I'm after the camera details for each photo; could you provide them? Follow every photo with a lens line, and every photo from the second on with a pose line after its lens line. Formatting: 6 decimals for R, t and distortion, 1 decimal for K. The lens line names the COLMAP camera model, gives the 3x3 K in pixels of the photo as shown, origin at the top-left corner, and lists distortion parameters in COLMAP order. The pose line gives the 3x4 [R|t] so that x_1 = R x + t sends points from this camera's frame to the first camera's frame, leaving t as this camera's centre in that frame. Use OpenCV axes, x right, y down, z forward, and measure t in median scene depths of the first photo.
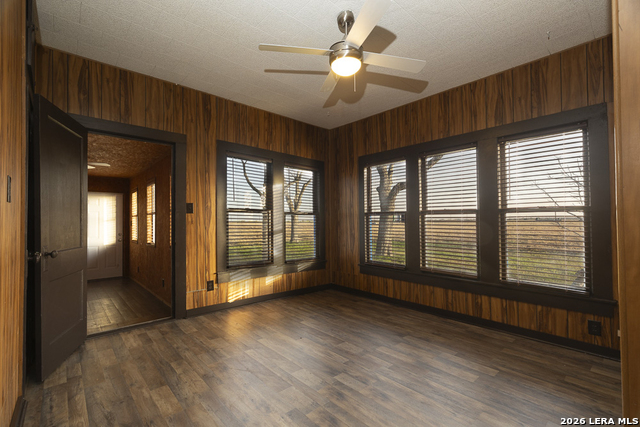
lens RADIAL K [[284.5, 0, 327.6], [0, 284.5, 223.2], [0, 0, 1]] dist [0.002712, -0.000135]
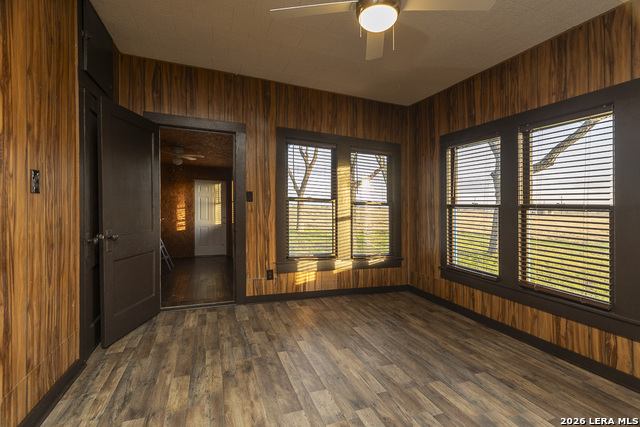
lens RADIAL K [[292.5, 0, 331.7], [0, 292.5, 212.5], [0, 0, 1]] dist [0.002097, 0.000107]
pose [[0.936553, 0.034711, -0.348804, 0.146204], [-0.031991, 0.999396, 0.013558, -0.019438], [0.349064, -0.001539, 0.937098, 0.128619]]
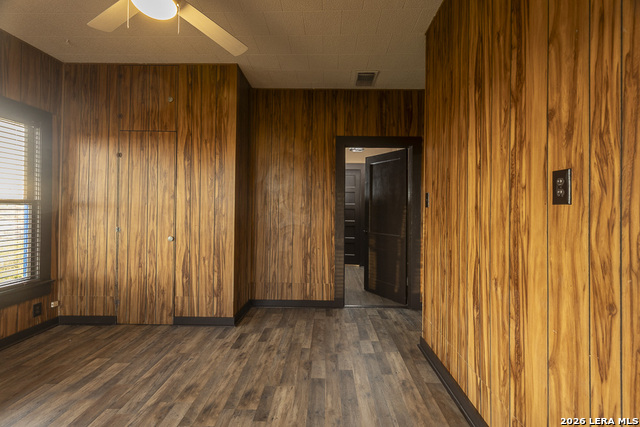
lens RADIAL K [[289.7, 0, 320.9], [0, 289.7, 201.8], [0, 0, 1]] dist [0.000704, -0.000215]
pose [[-0.710705, 0.009548, 0.703425, -0.504044], [-0.000381, 0.999903, -0.013958, -0.027807], [-0.703490, -0.010188, -0.710632, 0.814154]]
